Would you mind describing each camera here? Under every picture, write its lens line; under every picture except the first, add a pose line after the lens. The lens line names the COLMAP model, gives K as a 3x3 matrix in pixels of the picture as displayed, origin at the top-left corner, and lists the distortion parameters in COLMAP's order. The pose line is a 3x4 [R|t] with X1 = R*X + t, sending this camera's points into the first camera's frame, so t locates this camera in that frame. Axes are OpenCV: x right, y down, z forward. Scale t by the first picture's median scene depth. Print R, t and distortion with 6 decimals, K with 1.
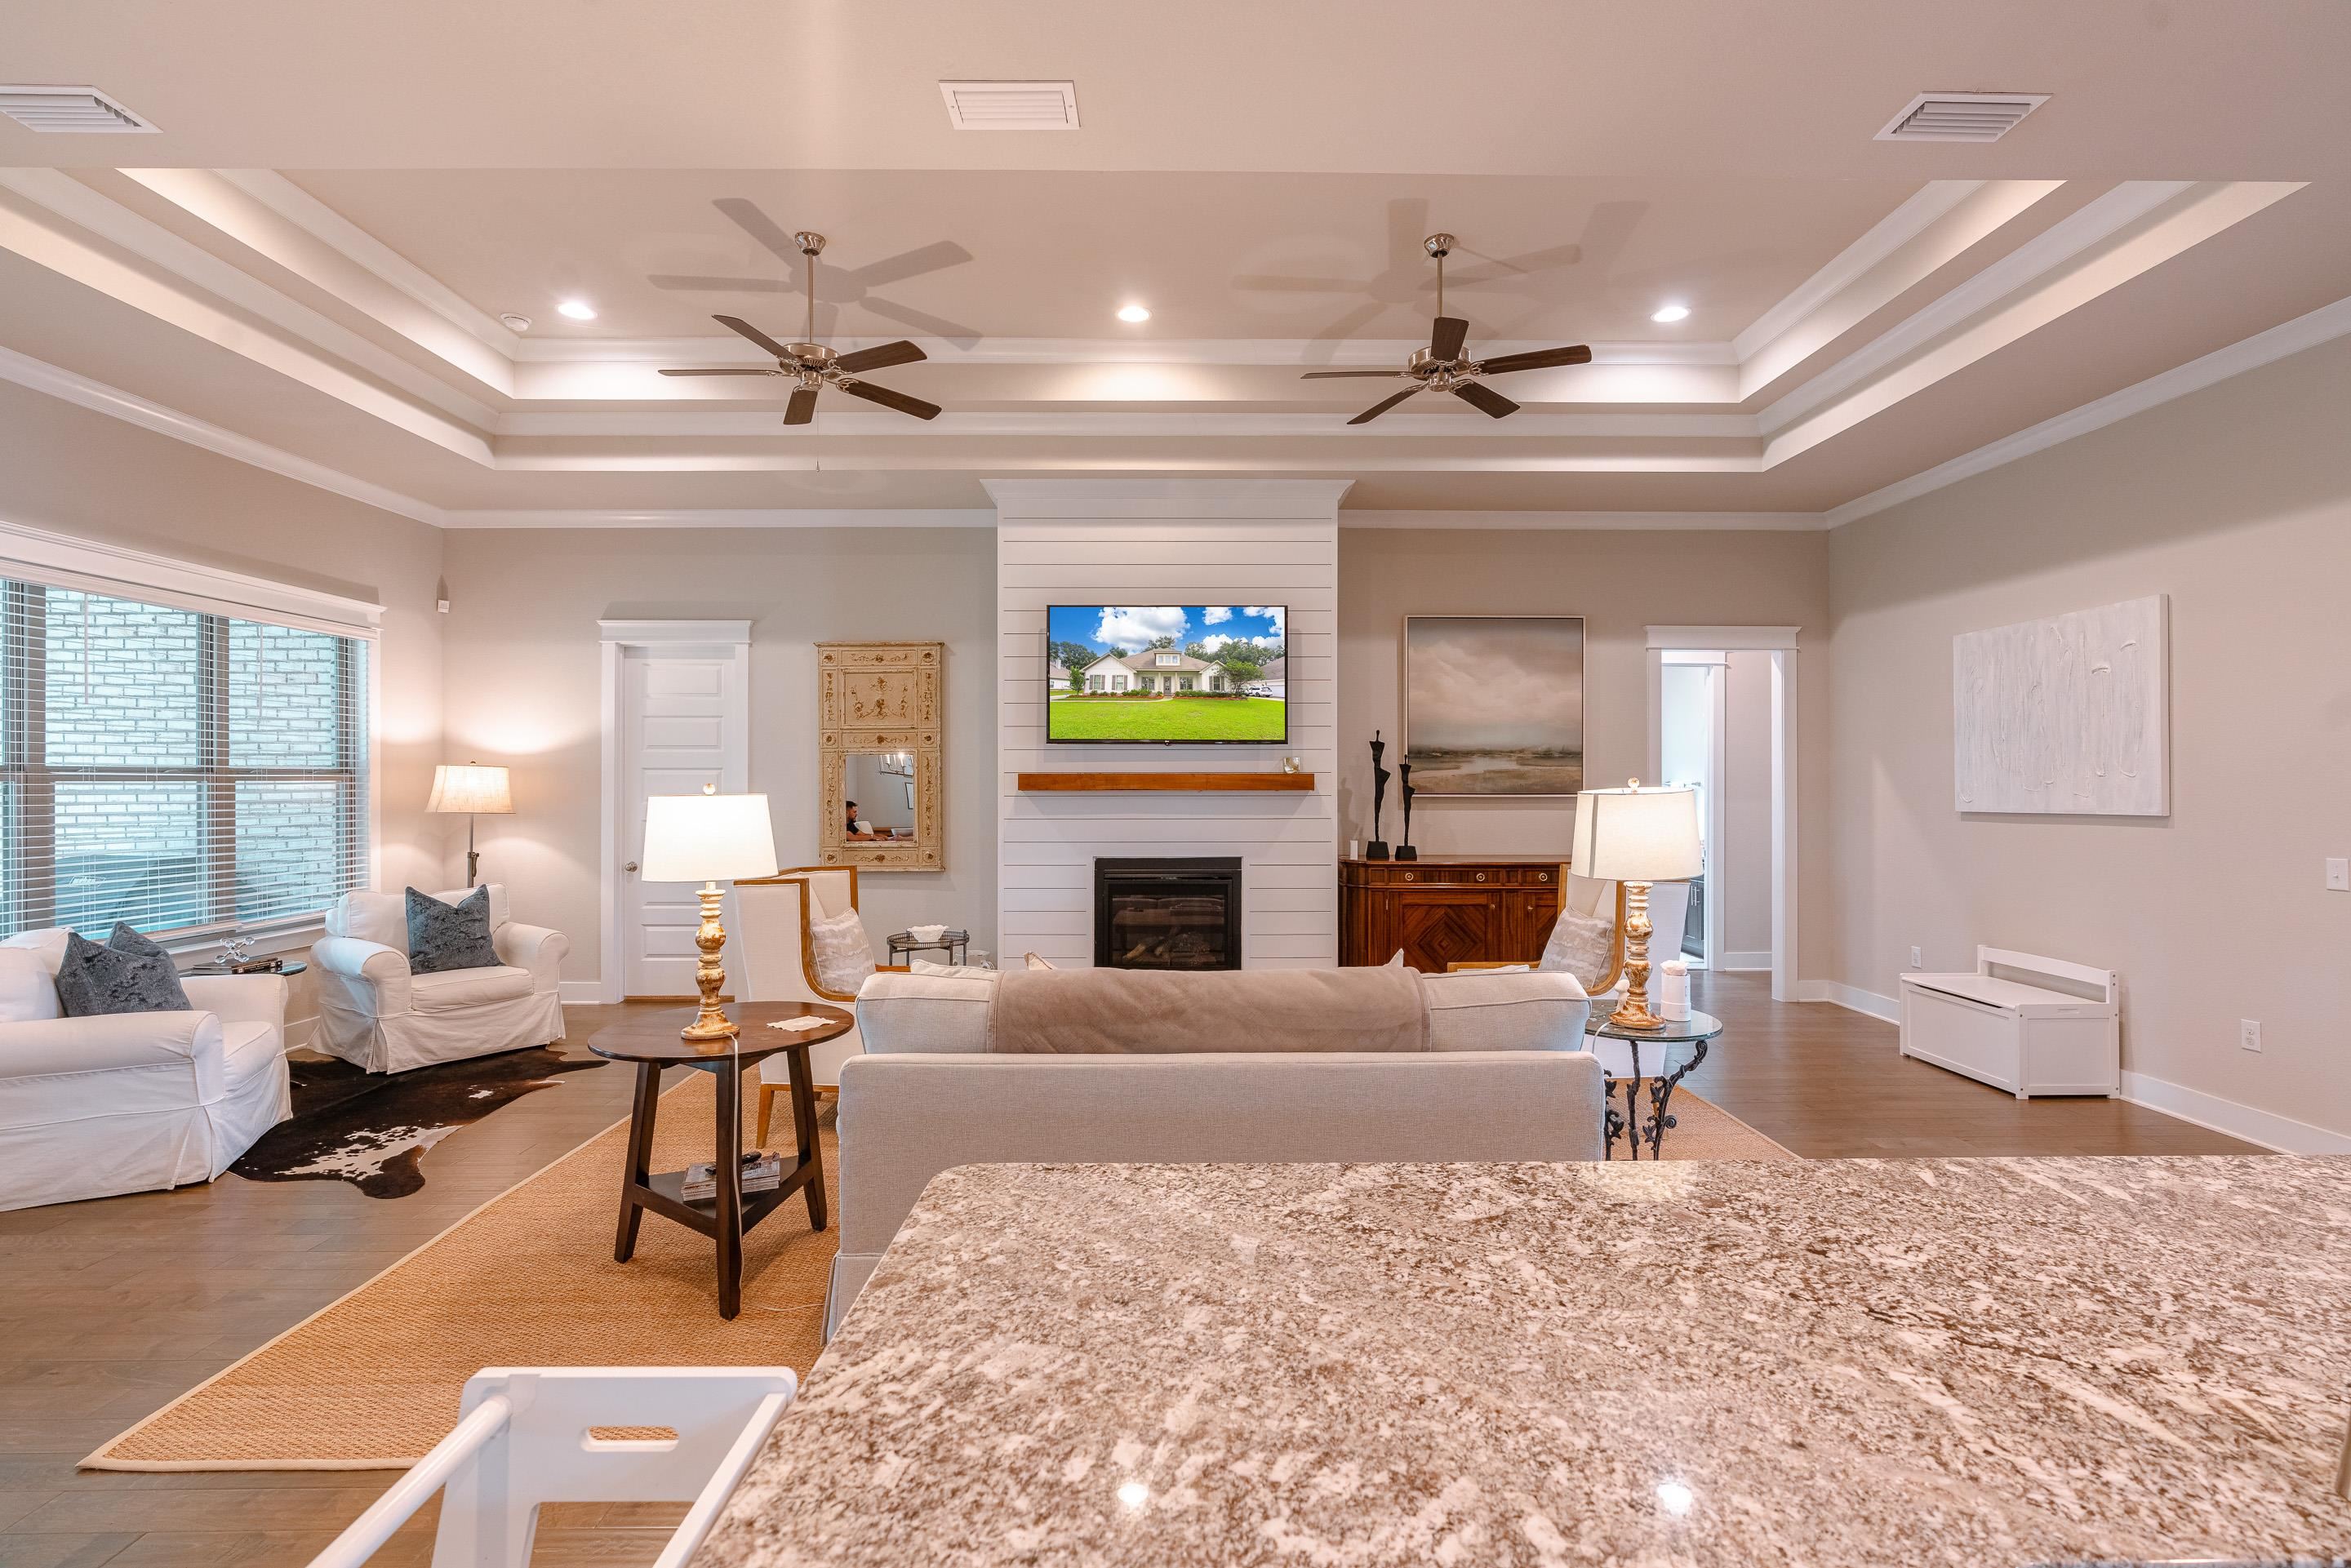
lens RADIAL K [[1053.4, 0, 1174.6], [0, 1053.4, 783.4], [0, 0, 1]] dist [-0.010153, 0.003804]
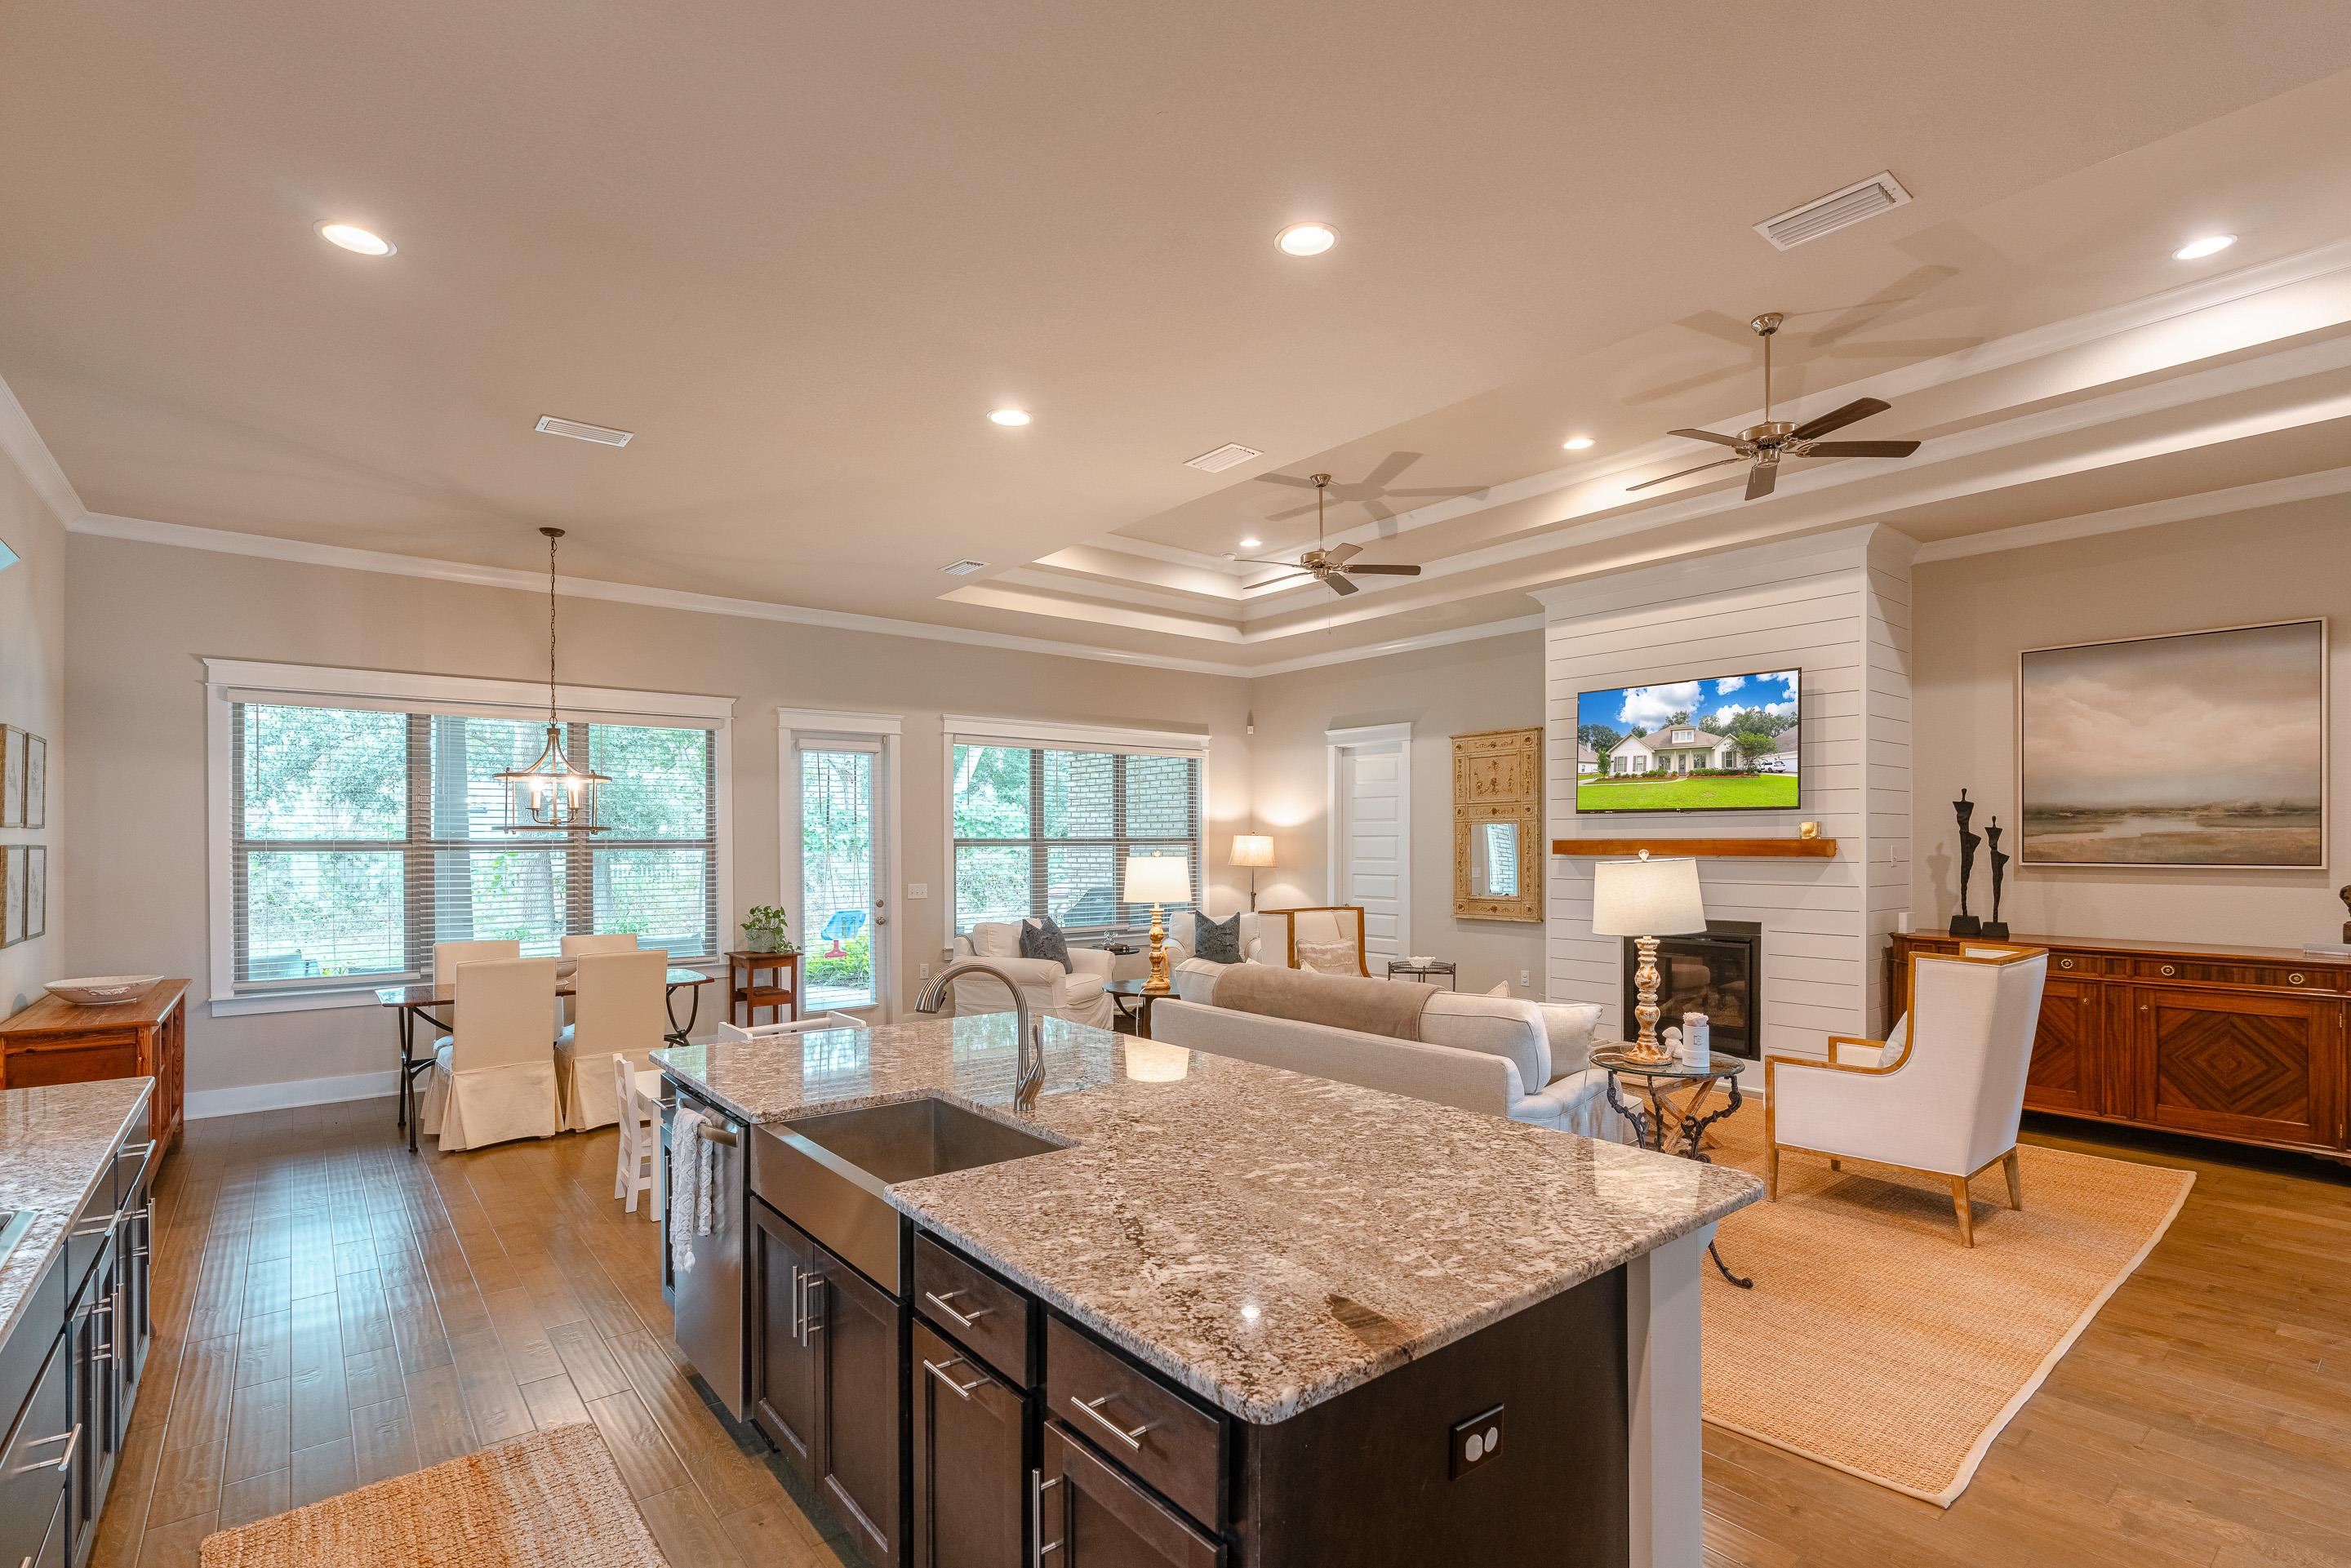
lens RADIAL K [[1087.9, 0, 1183.7], [0, 1087.9, 846.7], [0, 0, 1]] dist [-0.003021, 0.001251]
pose [[0.628867, 0.002673, -0.777508, 0.541324], [0.000938, 0.999991, 0.004197, -0.007326], [0.777512, -0.003369, 0.628859, -0.079563]]
